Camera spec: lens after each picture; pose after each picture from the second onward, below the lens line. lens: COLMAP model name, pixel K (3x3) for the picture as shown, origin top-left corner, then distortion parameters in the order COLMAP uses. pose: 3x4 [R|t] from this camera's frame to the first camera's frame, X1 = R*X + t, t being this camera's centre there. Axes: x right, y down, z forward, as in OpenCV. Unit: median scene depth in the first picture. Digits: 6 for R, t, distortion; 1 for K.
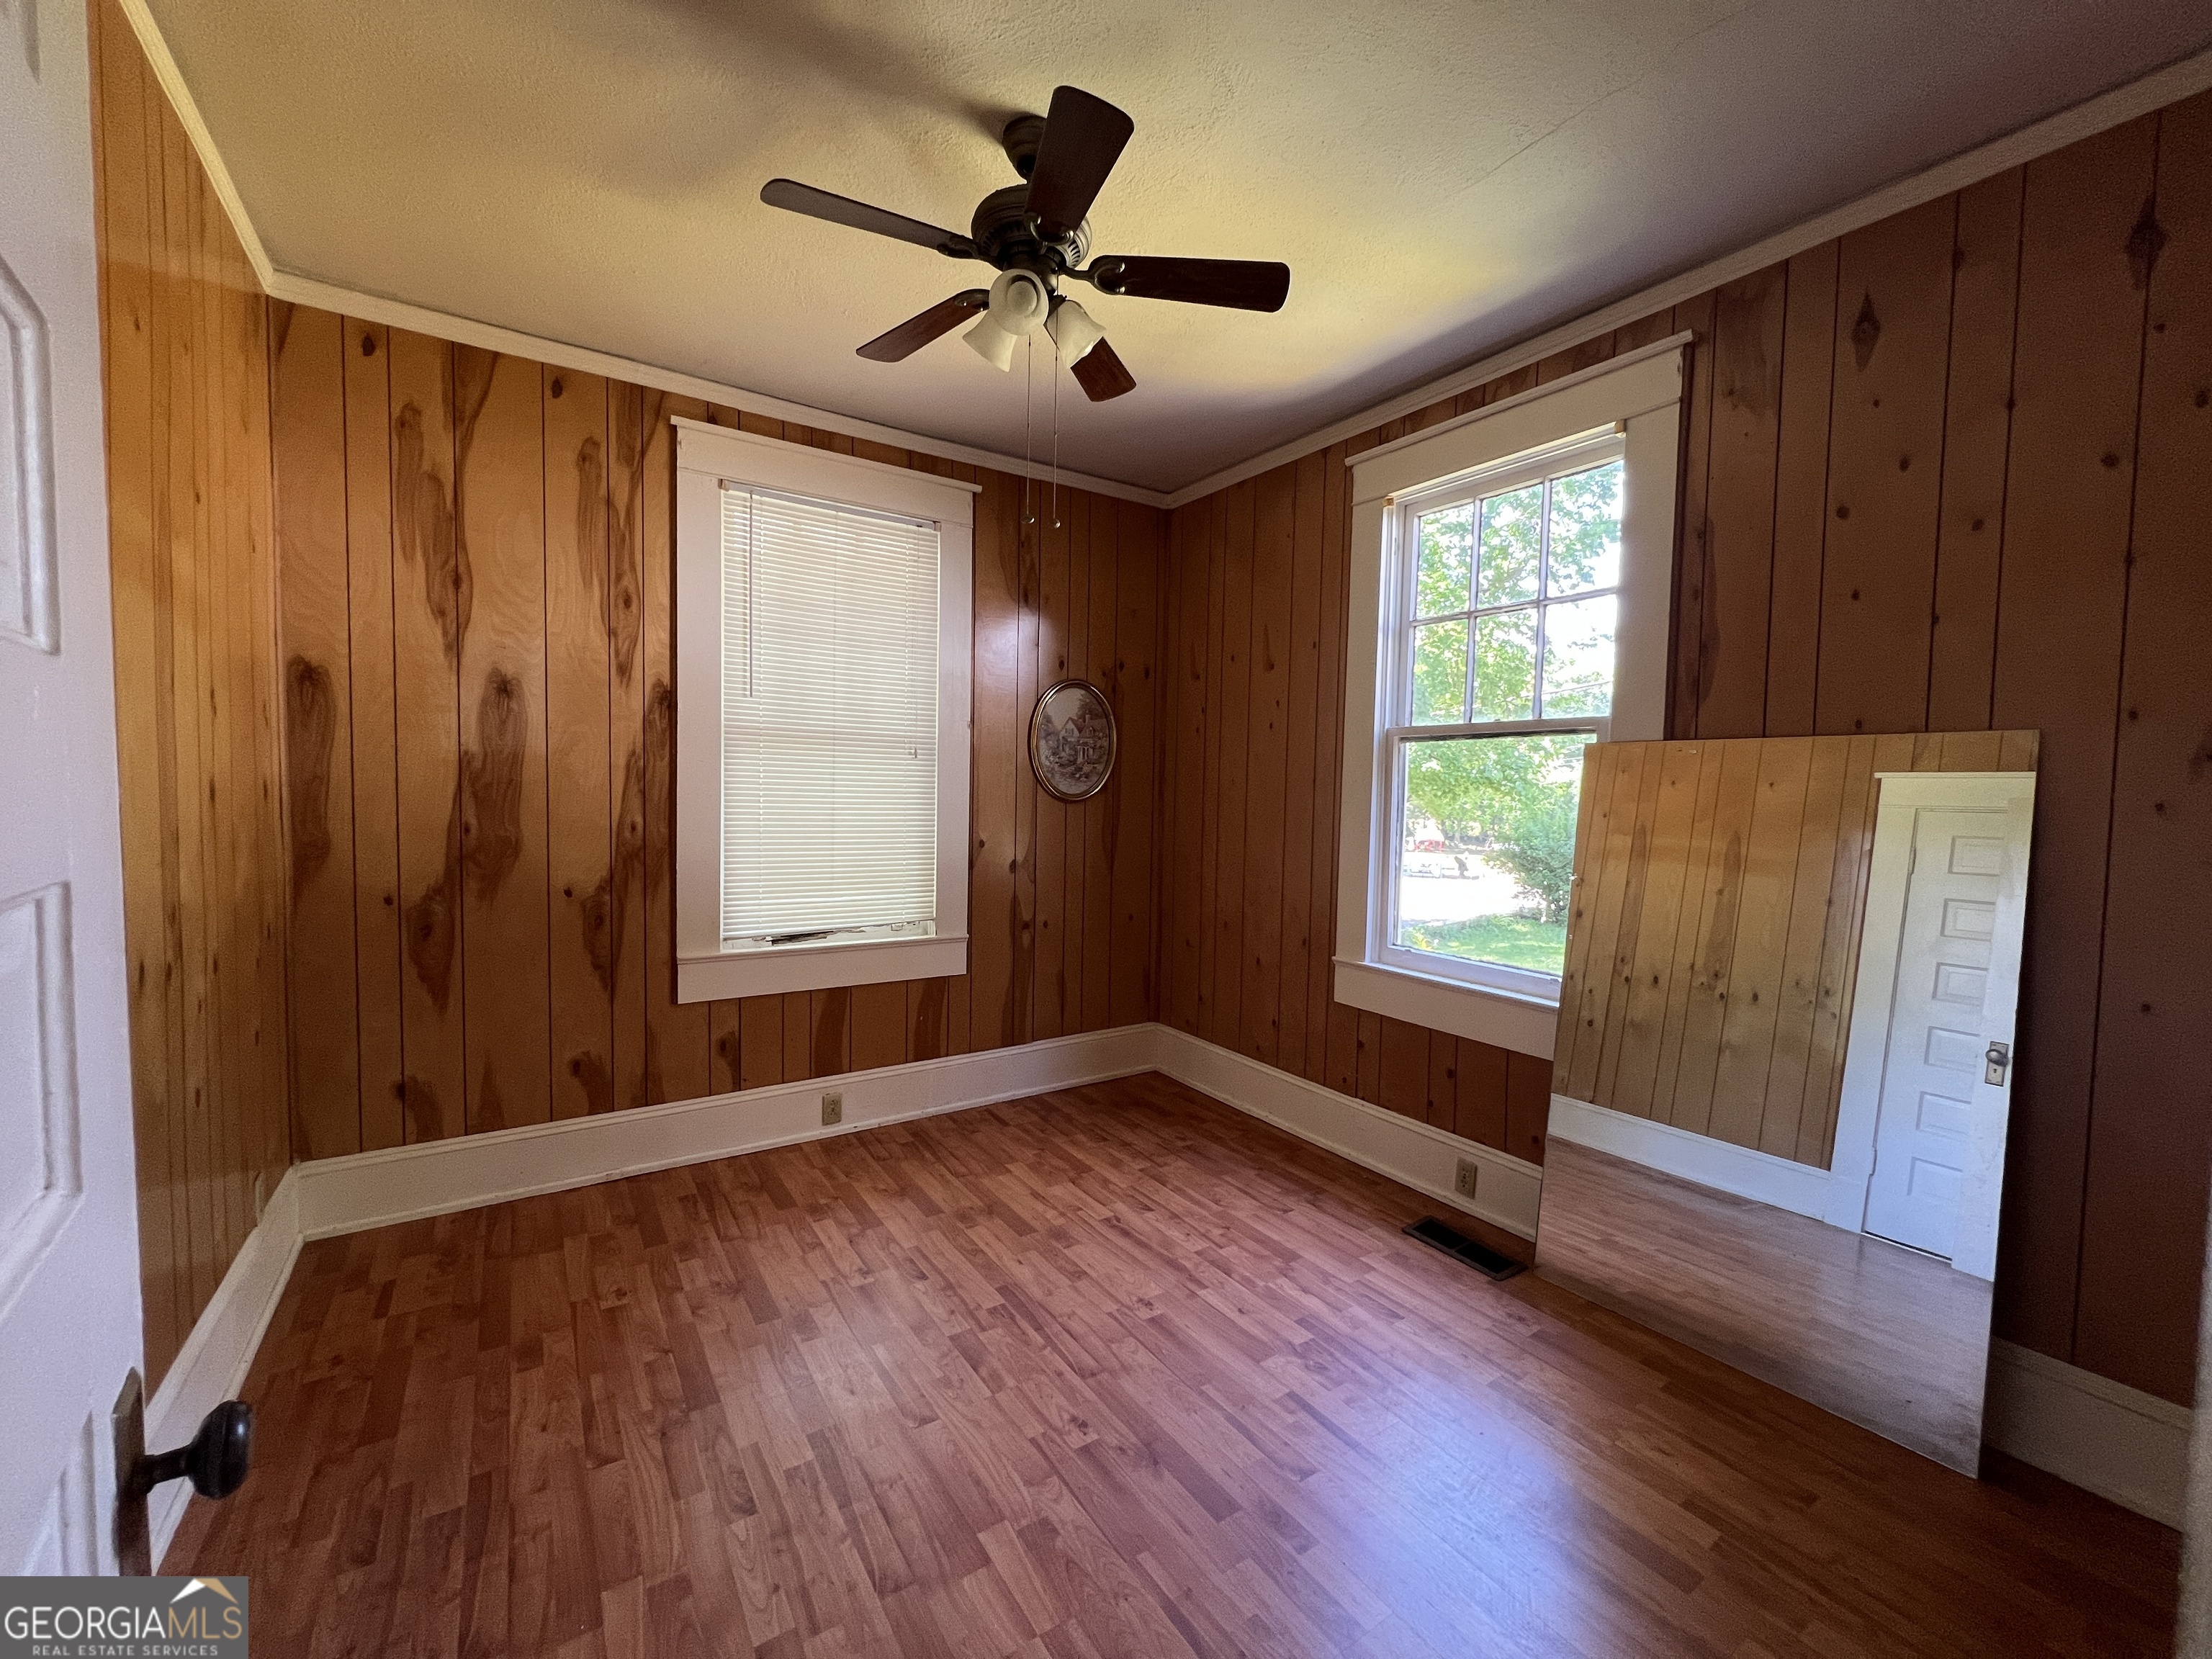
lens RADIAL K [[886.5, 0, 1105.2], [0, 886.5, 827.1], [0, 0, 1]] dist [-0.003084, 0.001226]
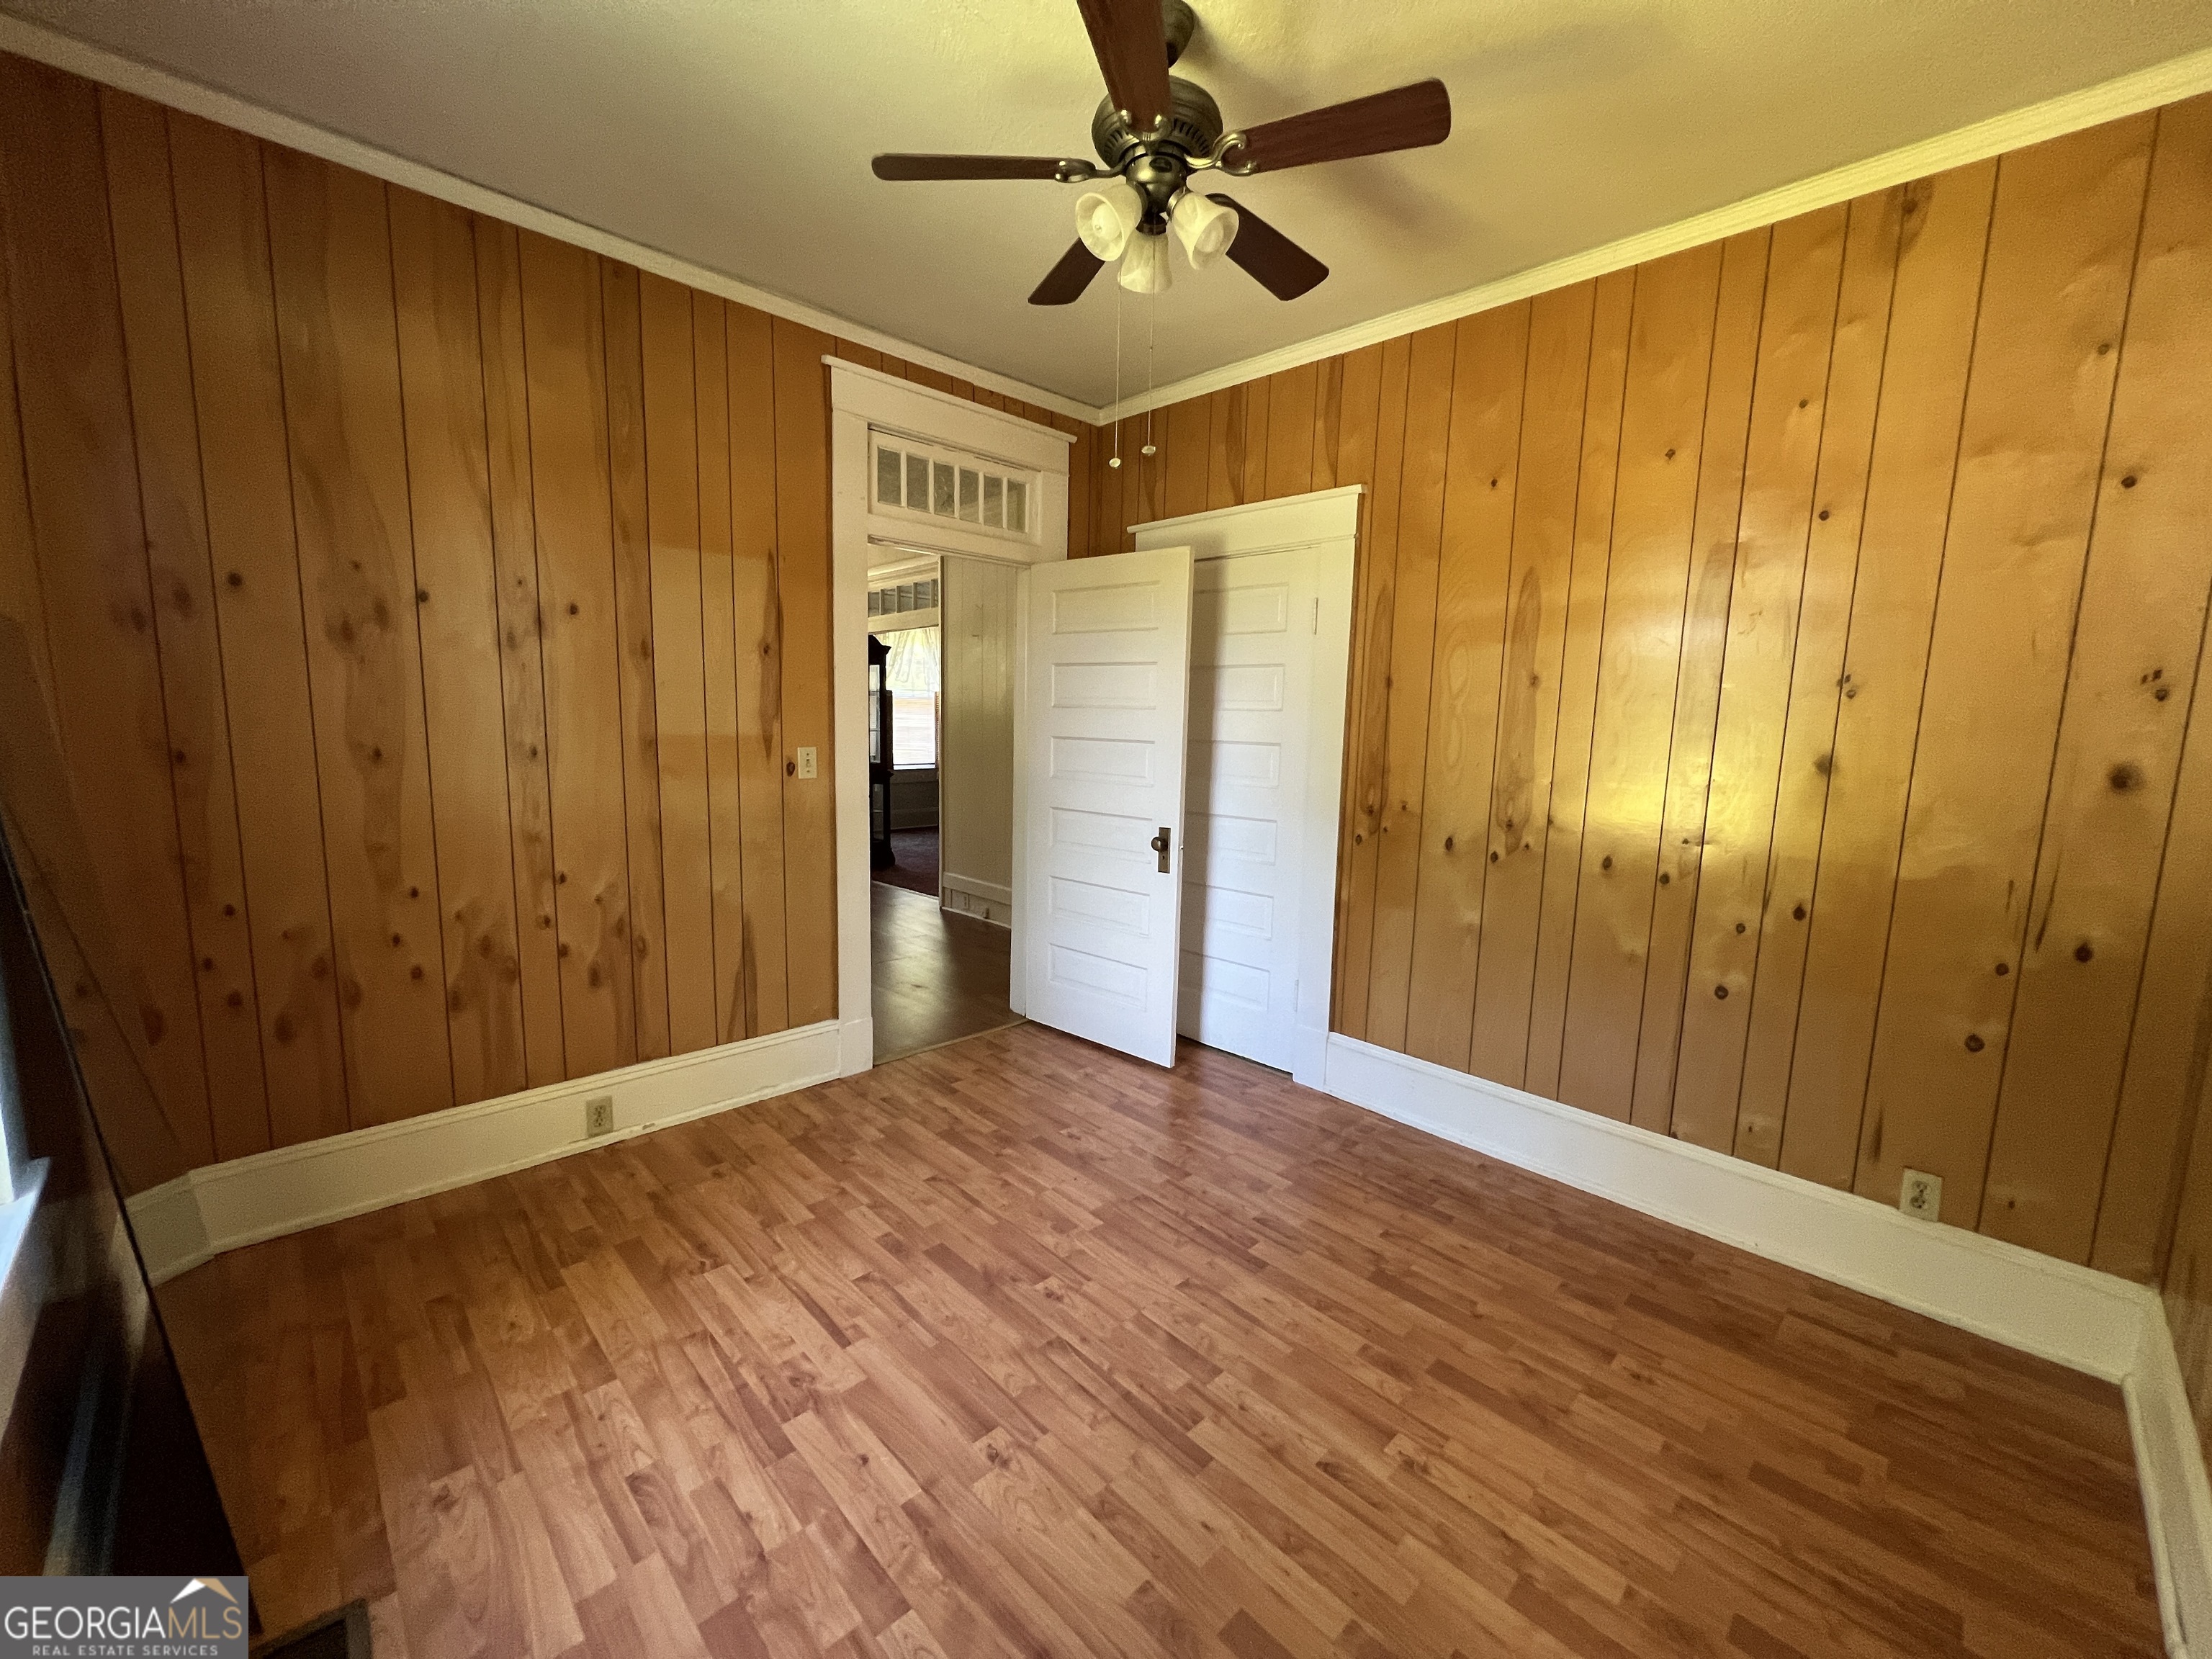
lens RADIAL K [[886.5, 0, 1105.2], [0, 886.5, 827.1], [0, 0, 1]] dist [-0.003084, 0.001226]
pose [[-0.982125, -0.019454, -0.187219, 0.107679], [-0.052371, 0.983613, 0.172519, -0.094249], [0.180795, 0.179240, -0.967050, 1.667841]]
